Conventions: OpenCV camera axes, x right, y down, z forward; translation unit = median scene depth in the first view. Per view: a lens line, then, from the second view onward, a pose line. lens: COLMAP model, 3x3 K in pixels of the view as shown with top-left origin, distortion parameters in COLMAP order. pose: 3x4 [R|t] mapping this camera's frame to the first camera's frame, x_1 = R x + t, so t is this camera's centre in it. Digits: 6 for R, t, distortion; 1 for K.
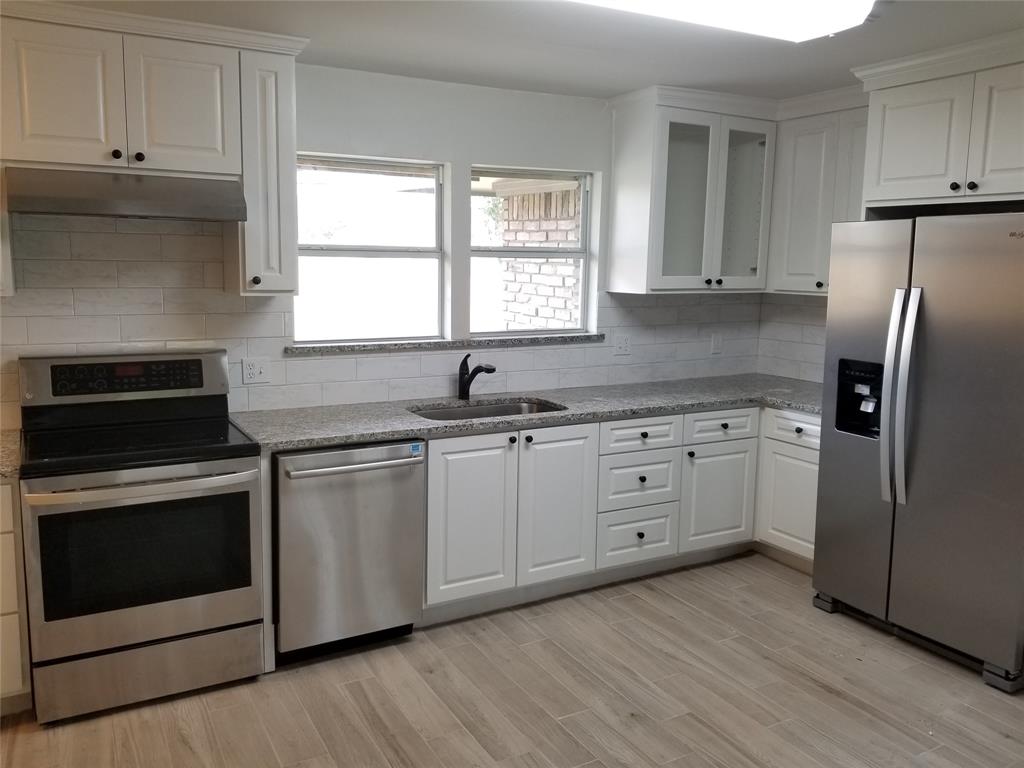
lens RADIAL K [[808.9, 0, 483.7], [0, 808.9, 374.4], [0, 0, 1]] dist [0.021448, -0.032757]
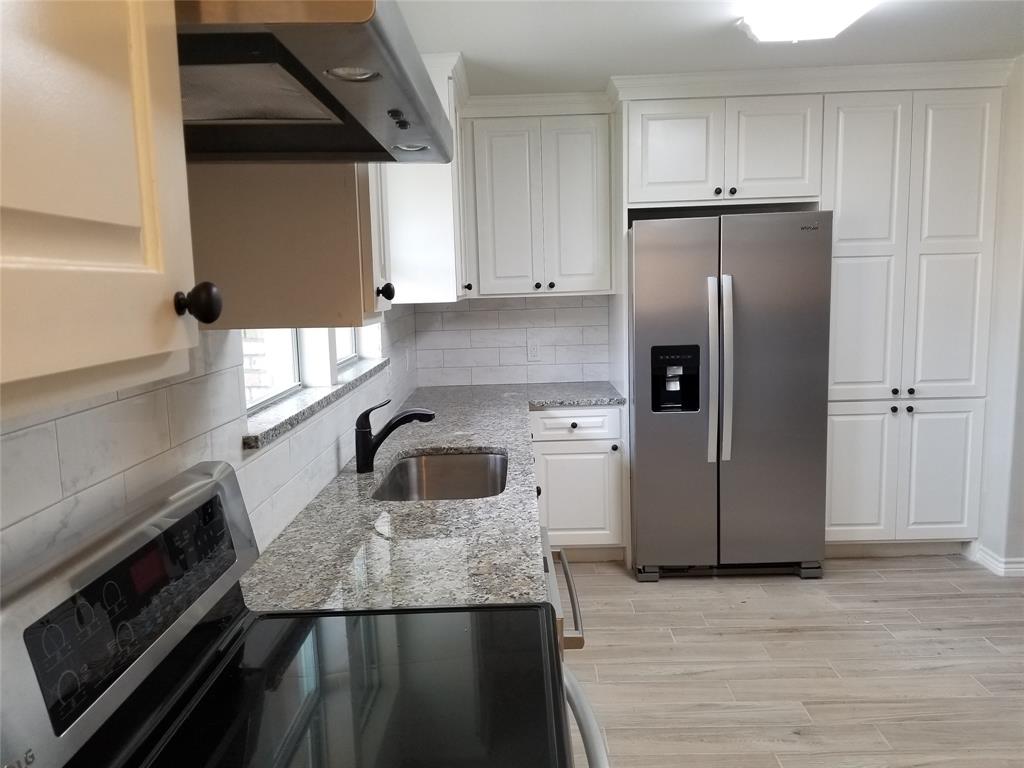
lens RADIAL K [[808.9, 0, 507.6], [0, 808.9, 381.9], [0, 0, 1]] dist [0.021448, -0.032757]
pose [[0.496065, -0.137337, 0.857355, -0.643127], [0.160546, 0.984894, 0.064876, -0.080725], [-0.853314, 0.105462, 0.510620, 0.679814]]
